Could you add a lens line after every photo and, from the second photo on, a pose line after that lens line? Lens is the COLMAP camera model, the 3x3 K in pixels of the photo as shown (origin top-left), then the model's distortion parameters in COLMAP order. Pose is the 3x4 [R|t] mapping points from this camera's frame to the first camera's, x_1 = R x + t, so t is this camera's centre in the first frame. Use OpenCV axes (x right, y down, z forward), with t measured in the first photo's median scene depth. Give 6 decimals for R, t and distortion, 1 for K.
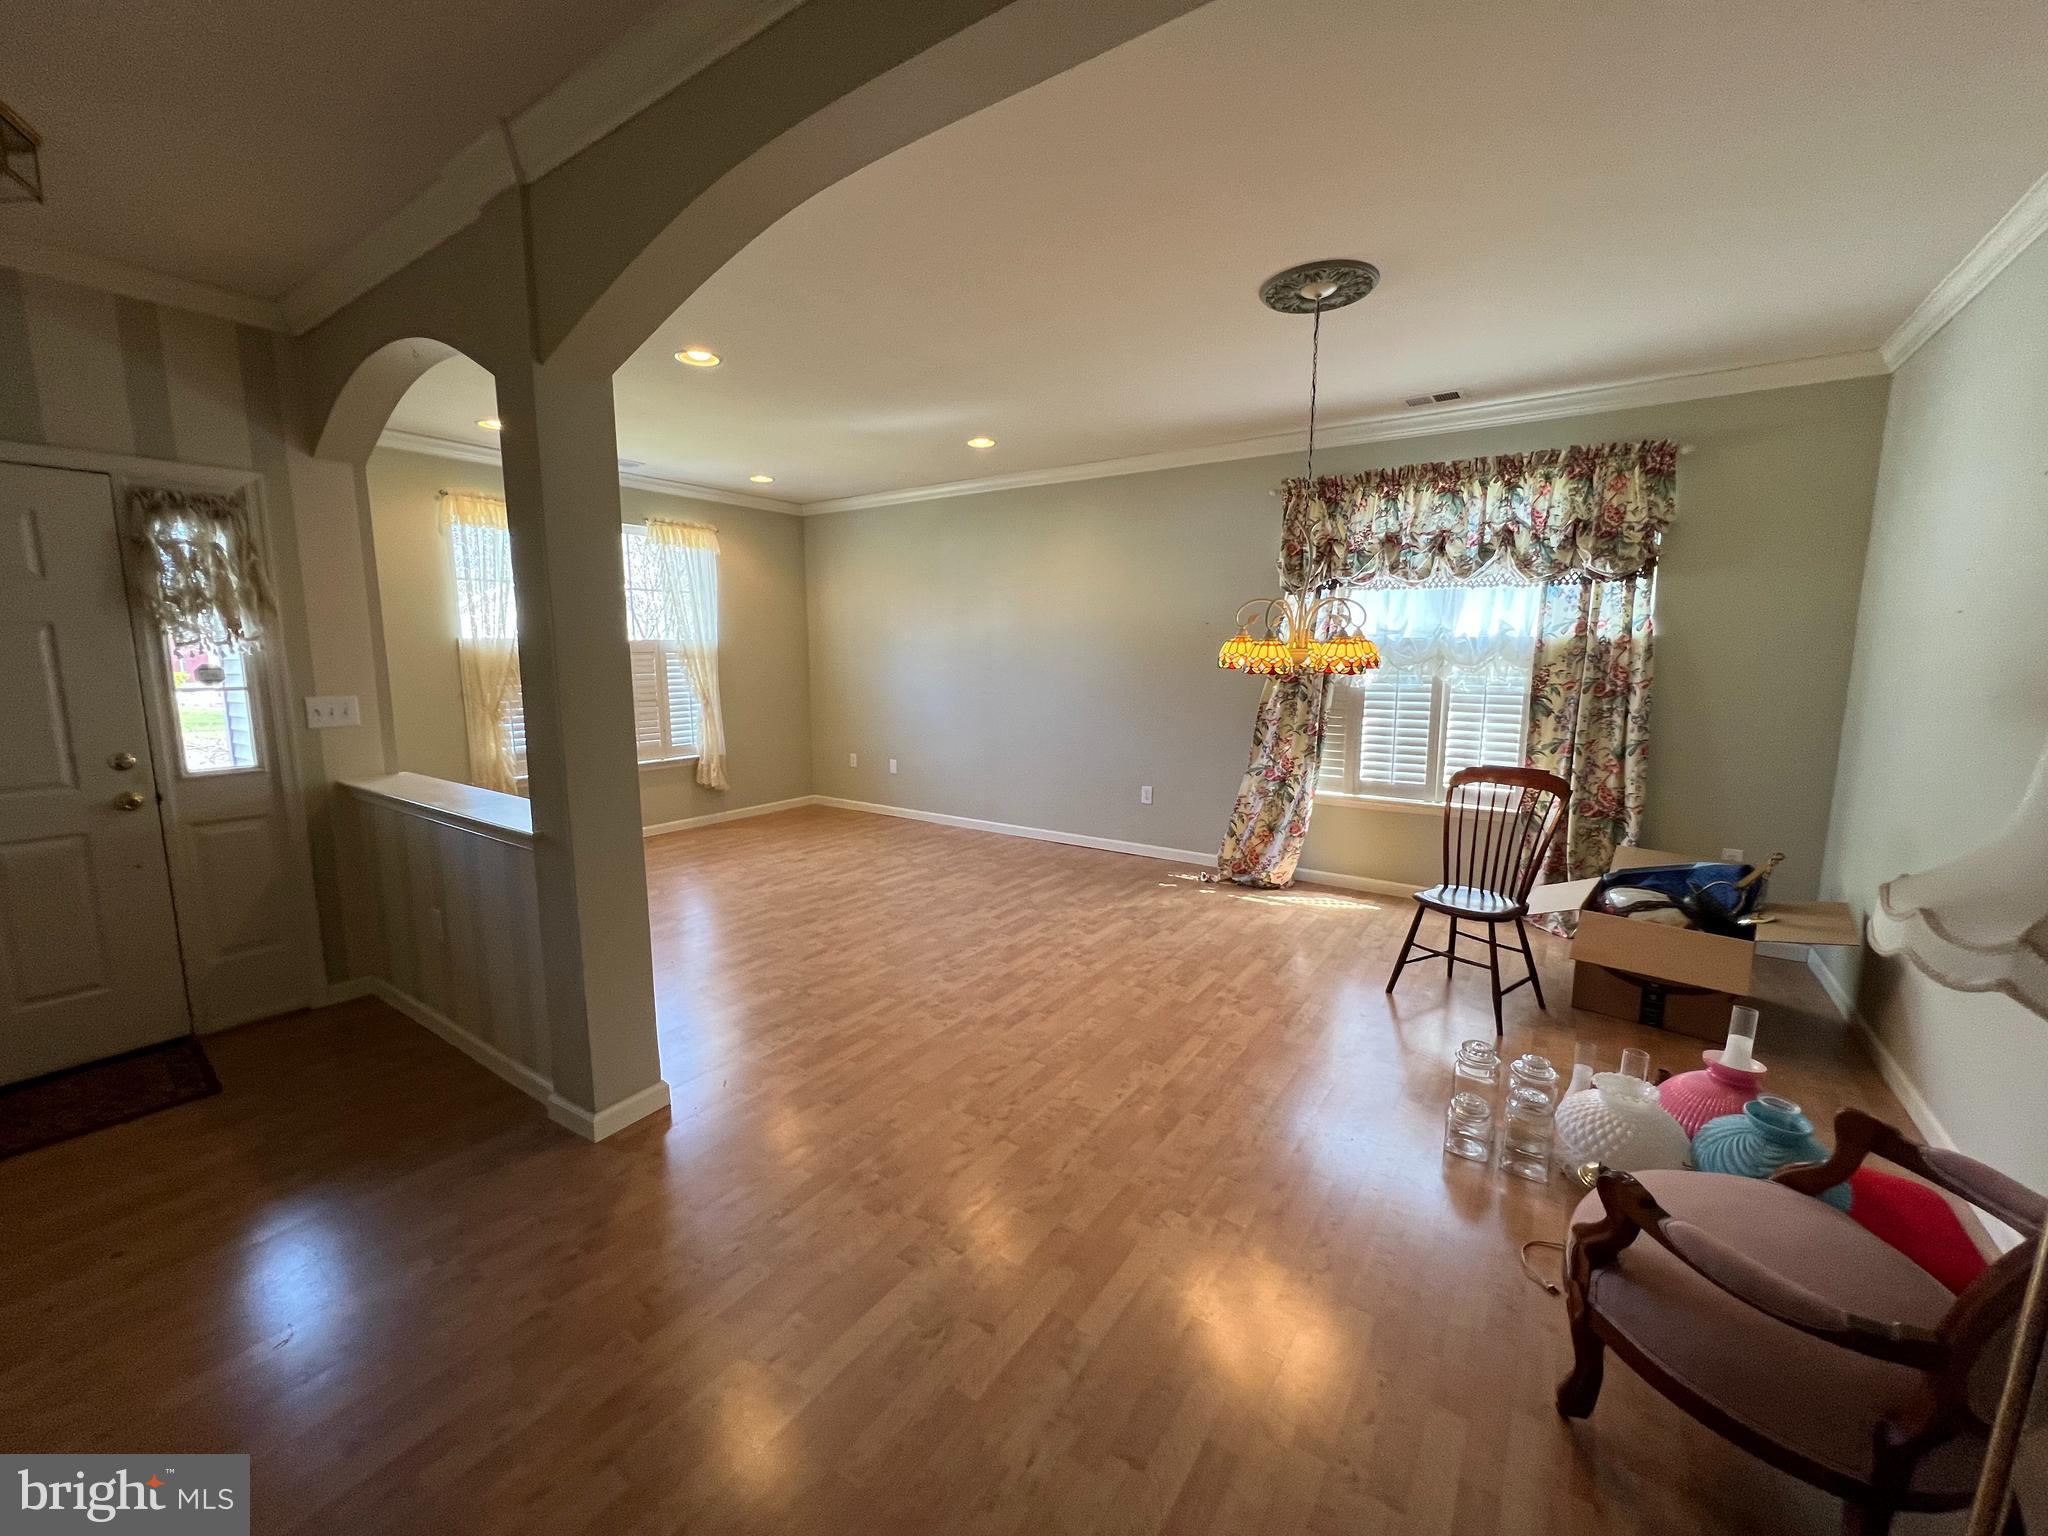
lens RADIAL K [[820.9, 0, 1025.8], [0, 820.9, 766.8], [0, 0, 1]] dist [-0.005056, 0.000579]
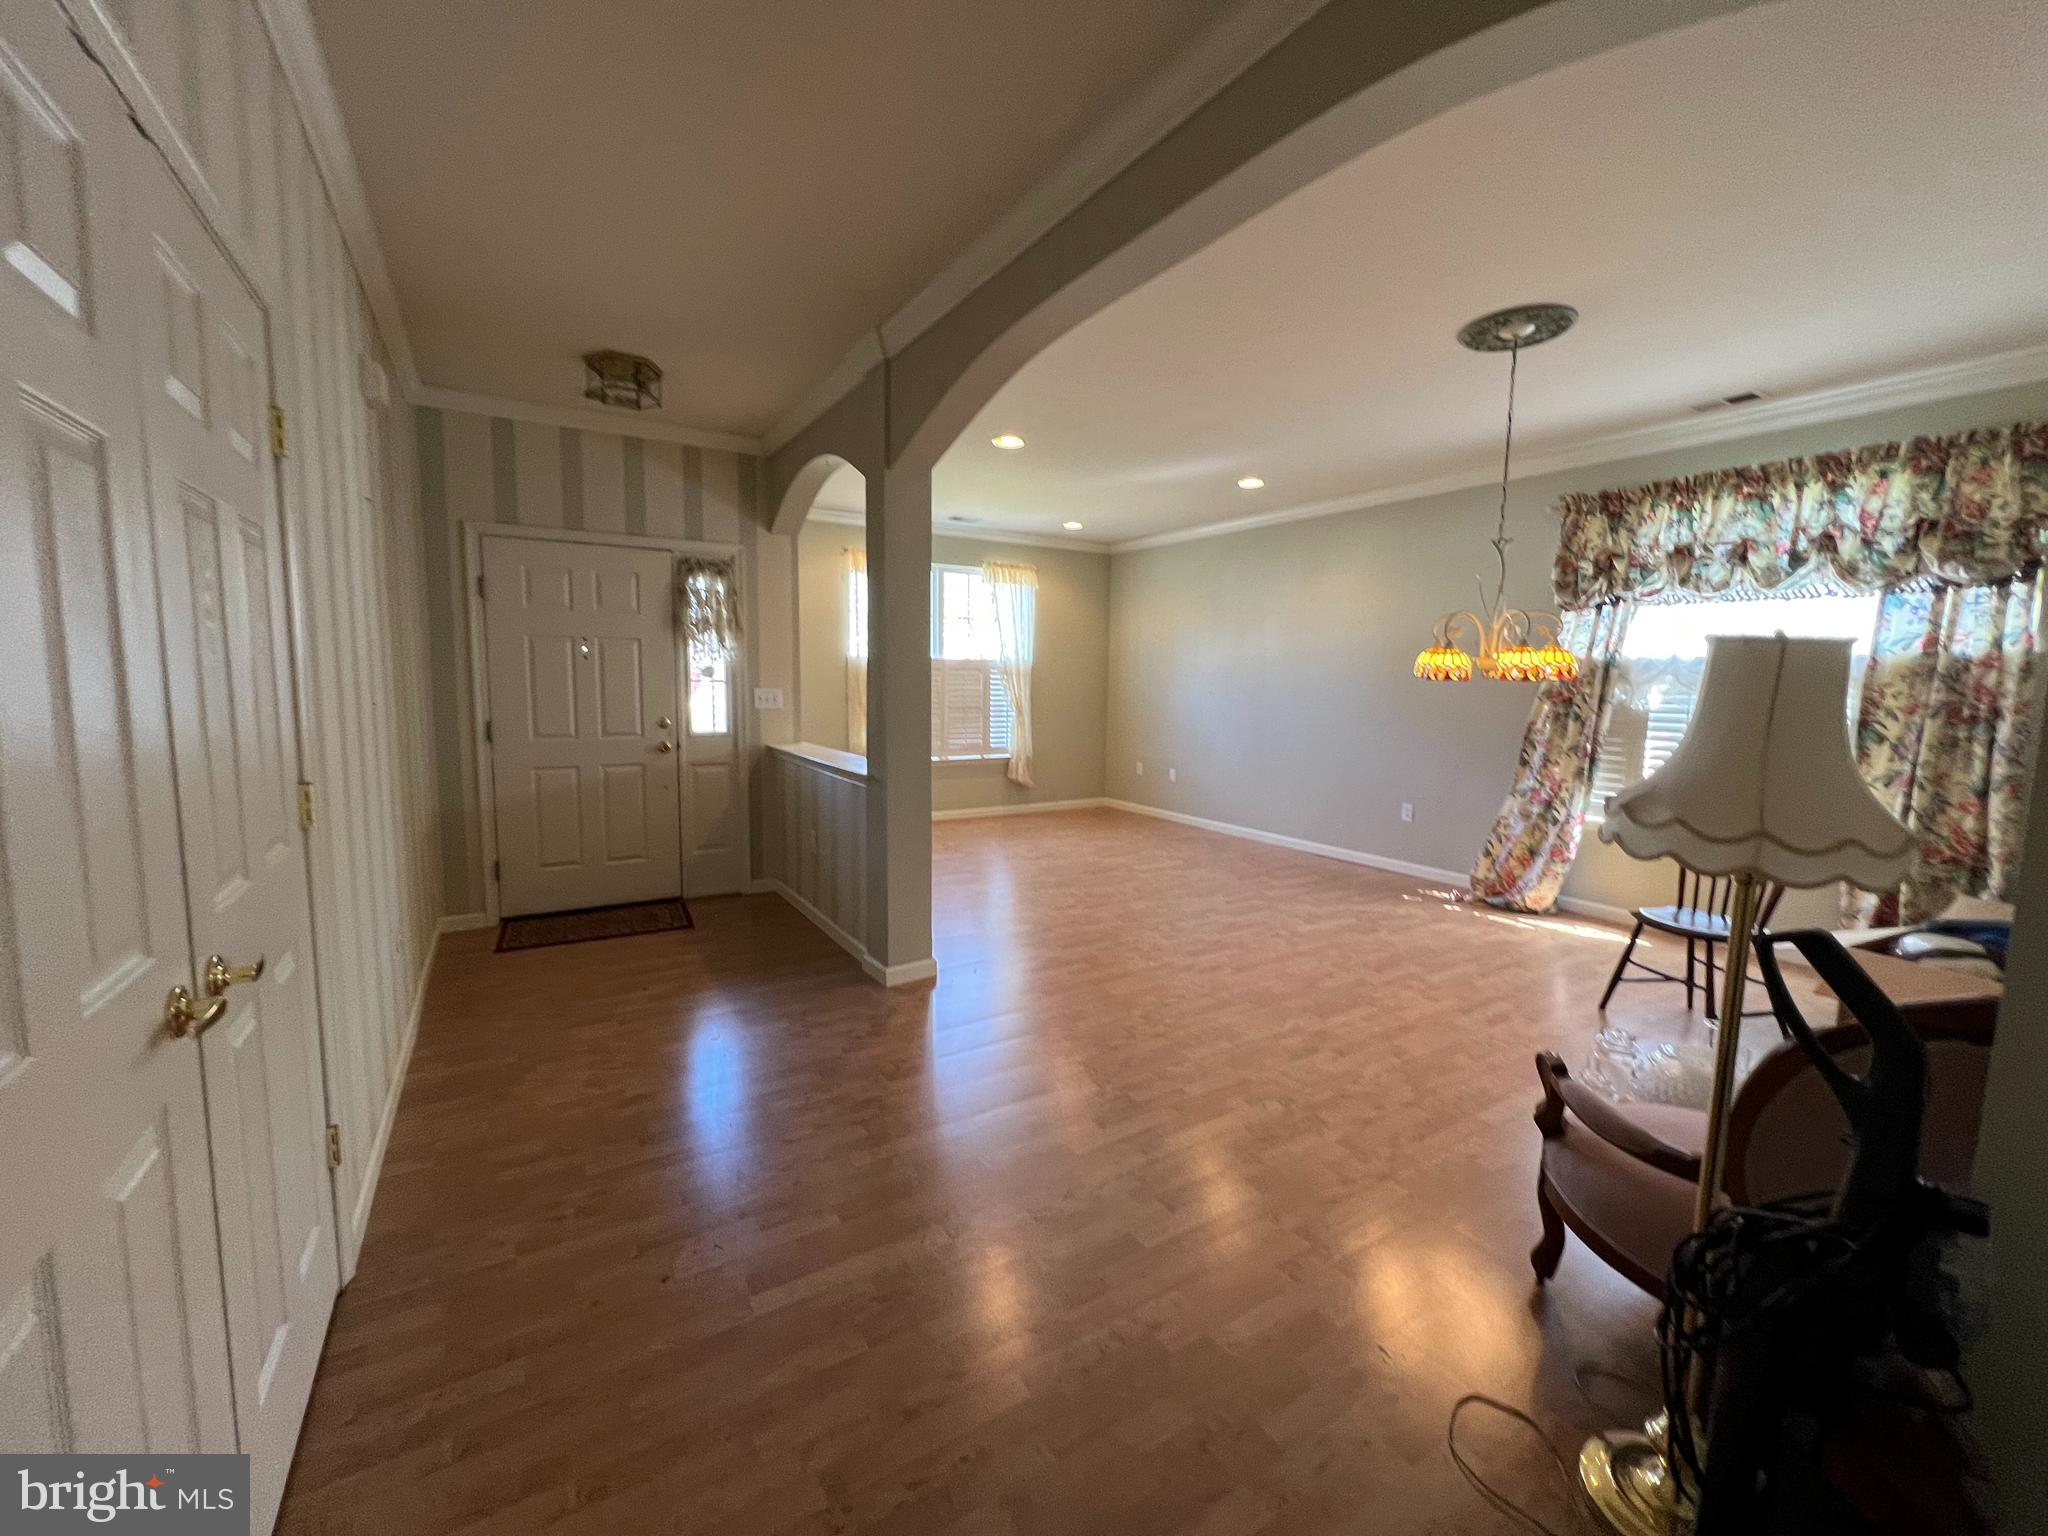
lens RADIAL K [[820.9, 0, 1022.3], [0, 820.9, 764.5], [0, 0, 1]] dist [-0.005056, 0.000579]
pose [[0.917716, 0.053912, -0.393561, 0.157297], [-0.069715, 0.997229, -0.025958, 0.051031], [0.391071, 0.051260, 0.918932, -0.170749]]
